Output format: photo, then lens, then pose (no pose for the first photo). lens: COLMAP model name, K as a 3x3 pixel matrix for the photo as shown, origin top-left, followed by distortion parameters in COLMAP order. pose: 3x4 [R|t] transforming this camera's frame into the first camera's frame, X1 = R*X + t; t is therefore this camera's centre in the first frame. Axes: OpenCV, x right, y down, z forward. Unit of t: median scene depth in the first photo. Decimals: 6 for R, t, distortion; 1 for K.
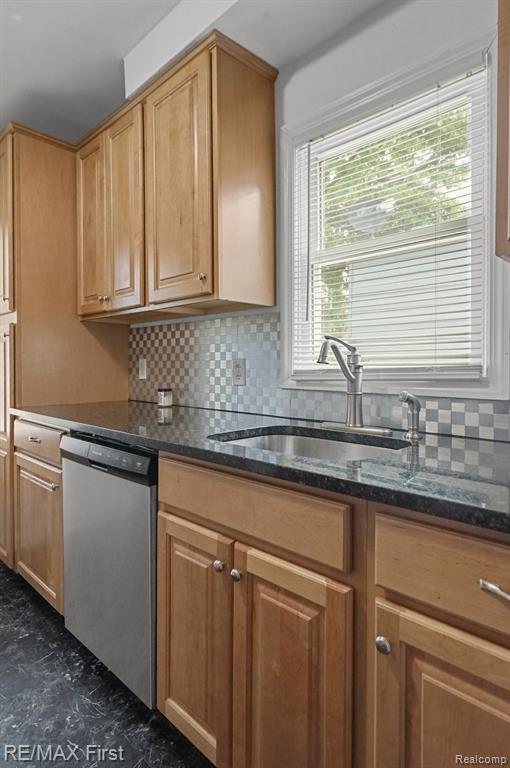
lens RADIAL K [[433.6, 0, 254.6], [0, 433.6, 370.7], [0, 0, 1]] dist [0.001649, 0.000004]
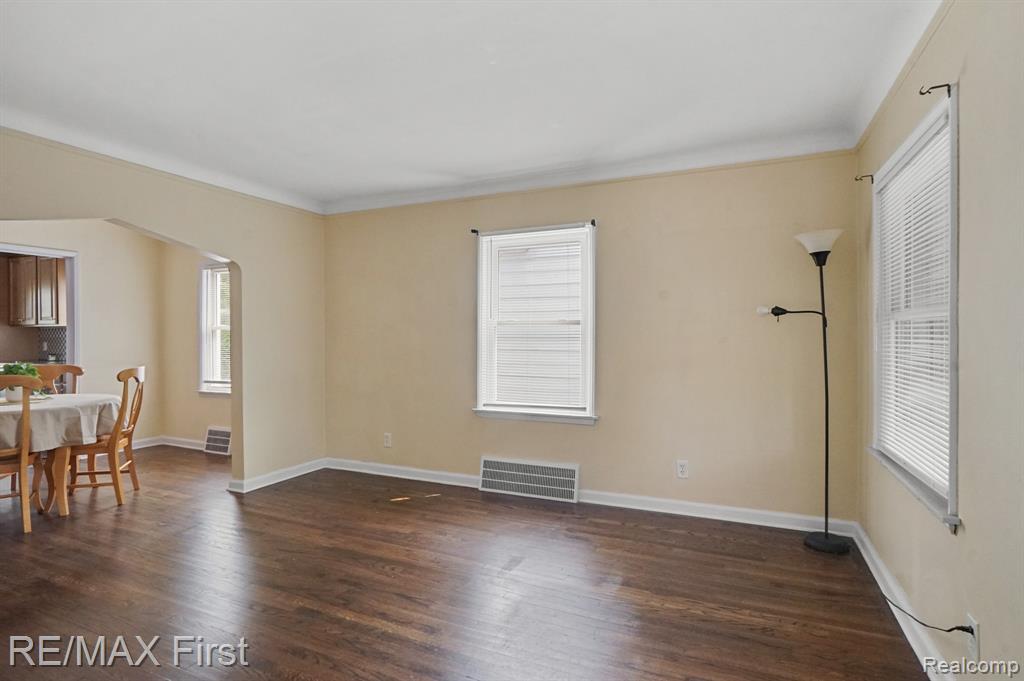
lens RADIAL K [[528.5, 0, 508.4], [0, 528.5, 336.6], [0, 0, 1]] dist [-0.000802, -0.000472]
pose [[0.941975, -0.002405, 0.335674, 1.560445], [0.007191, 0.999889, -0.013014, -0.000252], [-0.335606, 0.014673, 0.941888, -3.453737]]
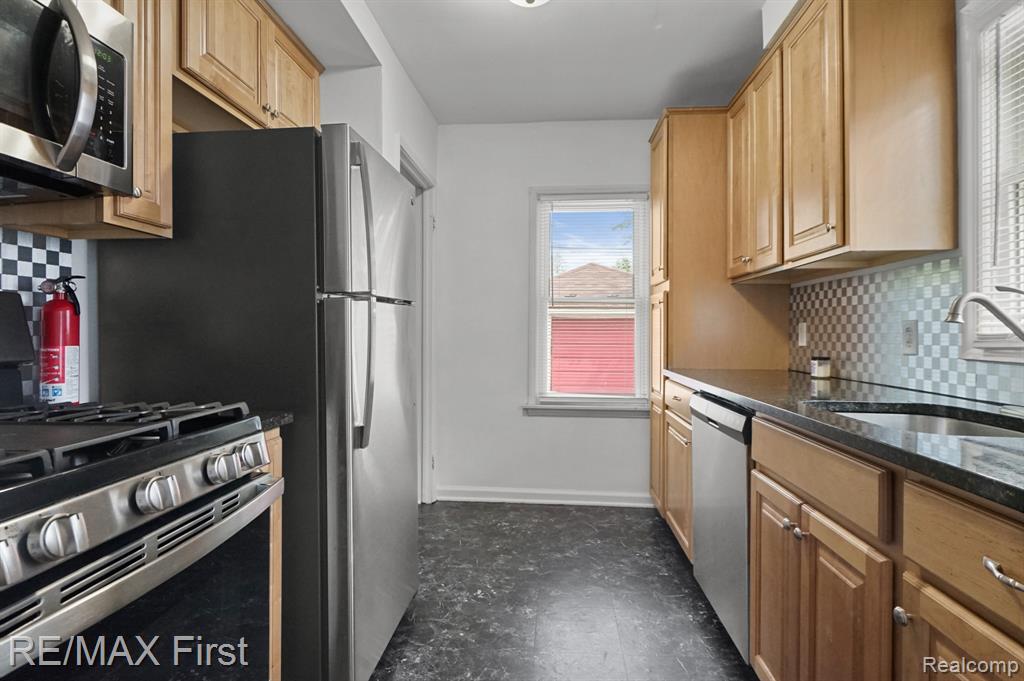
lens RADIAL K [[528.5, 0, 508.4], [0, 528.5, 336.6], [0, 0, 1]] dist [-0.000802, -0.000472]
pose [[0.630622, 0.008447, -0.776044, 0.257137], [-0.014703, 0.999891, -0.001065, 0.013825], [0.775951, 0.012082, 0.630678, -0.160406]]
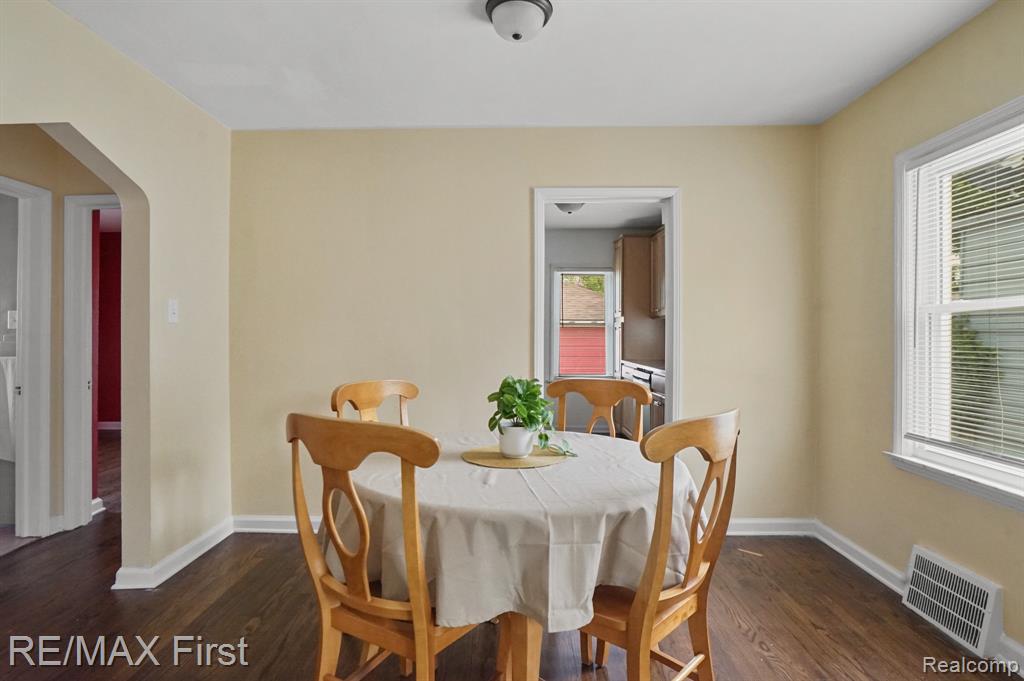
lens RADIAL K [[528.5, 0, 508.4], [0, 528.5, 336.6], [0, 0, 1]] dist [-0.000802, -0.000472]
pose [[0.692309, 0.004723, -0.721586, 1.178118], [-0.011035, 0.999931, -0.004043, -0.018891], [0.721517, 0.010762, 0.692313, -1.537274]]
